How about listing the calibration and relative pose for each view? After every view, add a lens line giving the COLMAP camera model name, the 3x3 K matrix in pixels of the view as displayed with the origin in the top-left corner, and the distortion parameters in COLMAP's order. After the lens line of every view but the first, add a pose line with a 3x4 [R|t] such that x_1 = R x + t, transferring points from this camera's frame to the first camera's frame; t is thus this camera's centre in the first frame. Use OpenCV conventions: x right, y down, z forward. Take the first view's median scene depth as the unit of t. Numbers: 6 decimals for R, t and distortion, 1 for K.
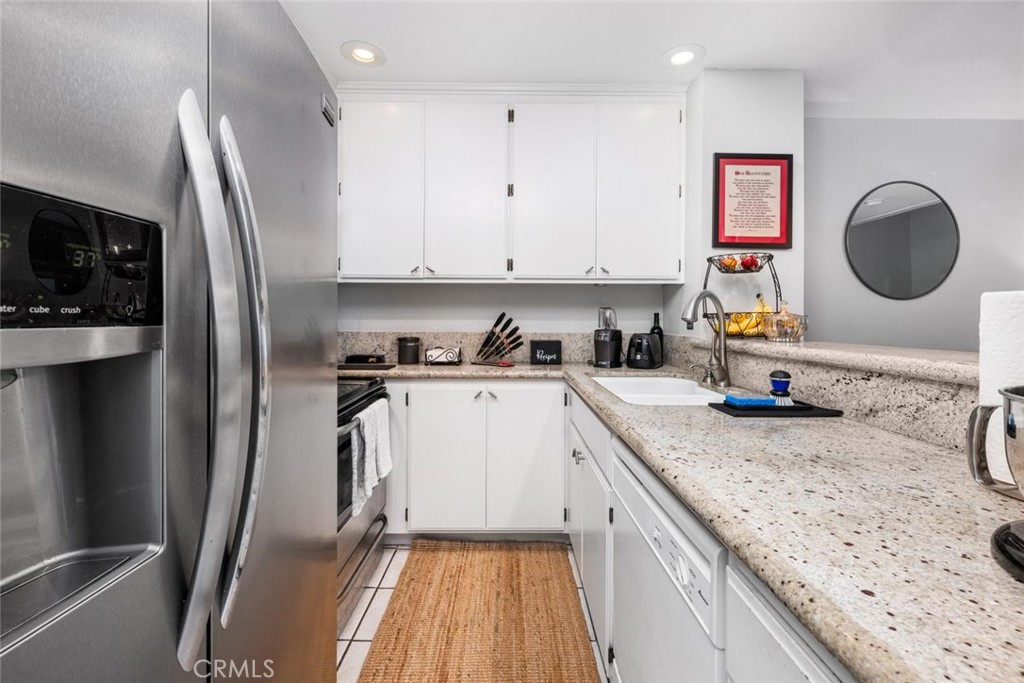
lens RADIAL K [[423.6, 0, 523.1], [0, 423.6, 325.2], [0, 0, 1]] dist [0.000771, 0.000093]
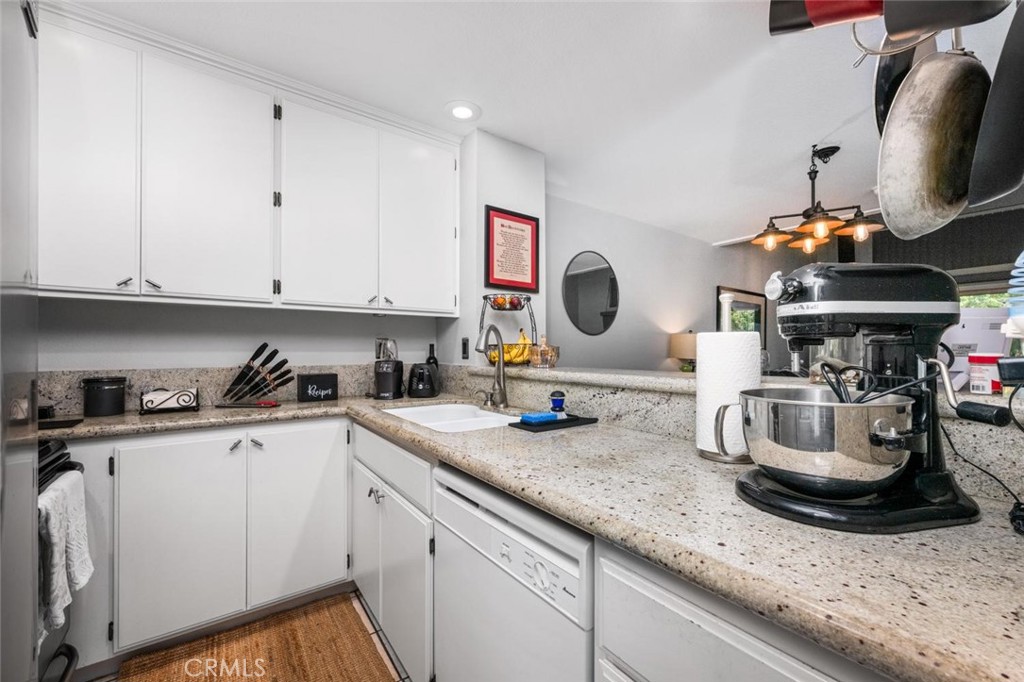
lens RADIAL K [[402.7, 0, 527.3], [0, 402.7, 352.6], [0, 0, 1]] dist [0.000986, 0.000027]
pose [[0.814131, -0.008936, 0.580612, -0.095698], [0.012364, 0.999922, -0.001948, -0.002846], [-0.580549, 0.008765, 0.814178, 0.053880]]
